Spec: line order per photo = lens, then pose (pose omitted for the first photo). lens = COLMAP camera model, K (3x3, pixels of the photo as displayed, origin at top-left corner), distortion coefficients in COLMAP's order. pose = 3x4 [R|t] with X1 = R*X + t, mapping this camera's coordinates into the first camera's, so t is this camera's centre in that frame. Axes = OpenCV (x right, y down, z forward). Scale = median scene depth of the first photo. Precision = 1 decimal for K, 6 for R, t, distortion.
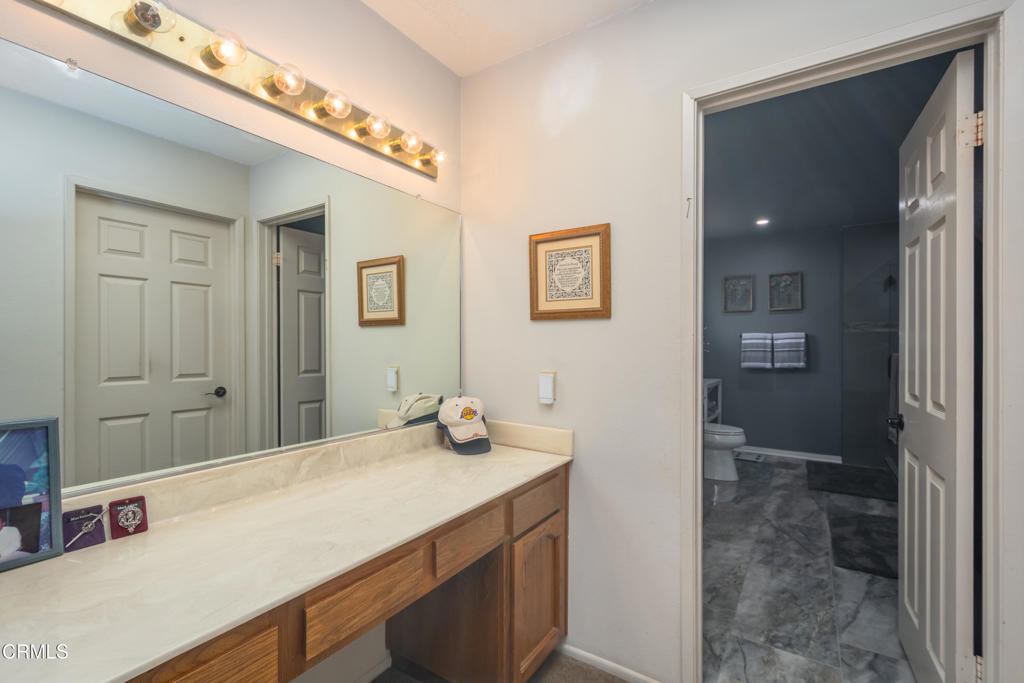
lens RADIAL K [[448.8, 0, 515.6], [0, 448.8, 345.7], [0, 0, 1]] dist [0.000776, -0.000732]
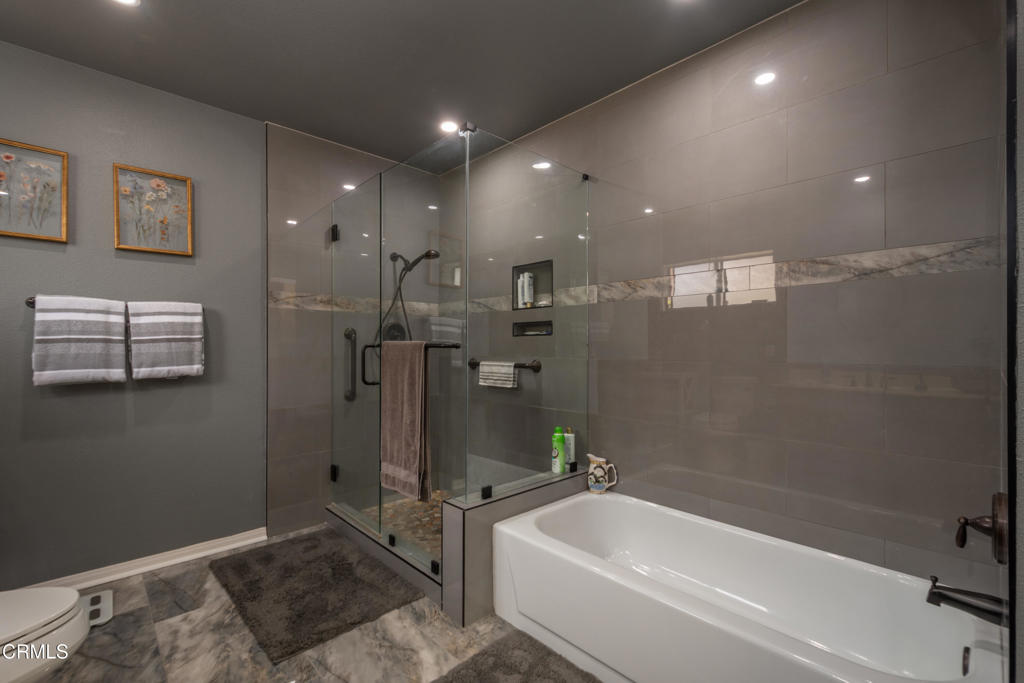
lens RADIAL K [[448.8, 0, 515.6], [0, 448.8, 345.7], [0, 0, 1]] dist [0.000776, -0.000732]
pose [[0.221534, -0.000591, 0.975152, 0.237659], [0.004821, 0.999988, -0.000489, 0.019091], [-0.975141, 0.004810, 0.221534, 0.551892]]
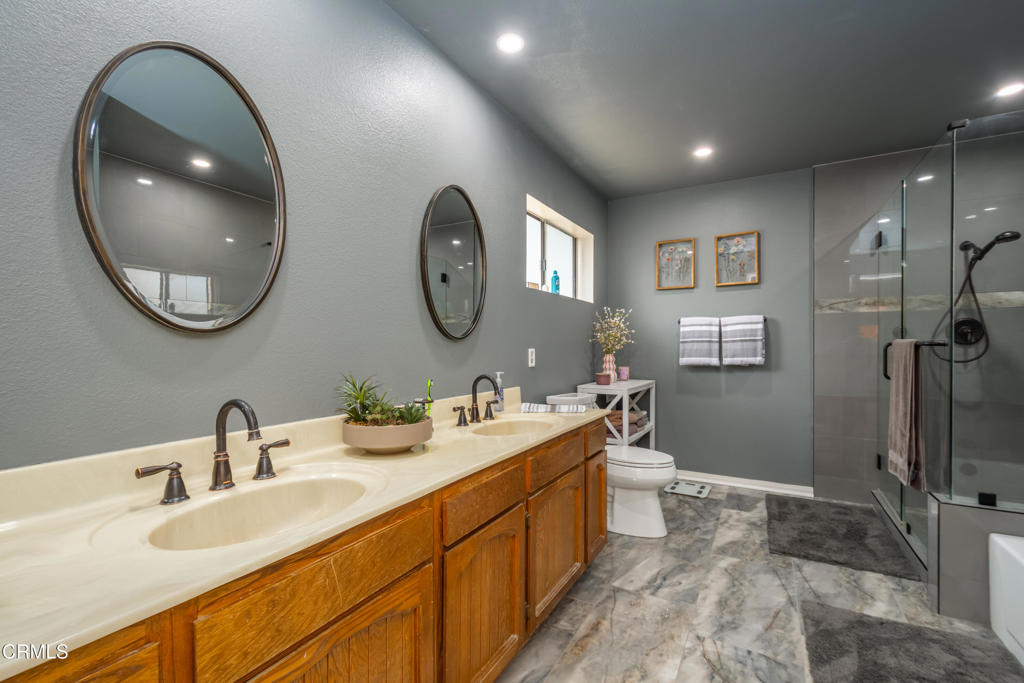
lens RADIAL K [[448.8, 0, 515.6], [0, 448.8, 345.7], [0, 0, 1]] dist [0.000776, -0.000732]
pose [[0.997710, -0.003680, 0.067541, 0.200021], [0.003898, 0.999988, -0.003095, 0.020297], [-0.067529, 0.003351, 0.997712, 0.308800]]
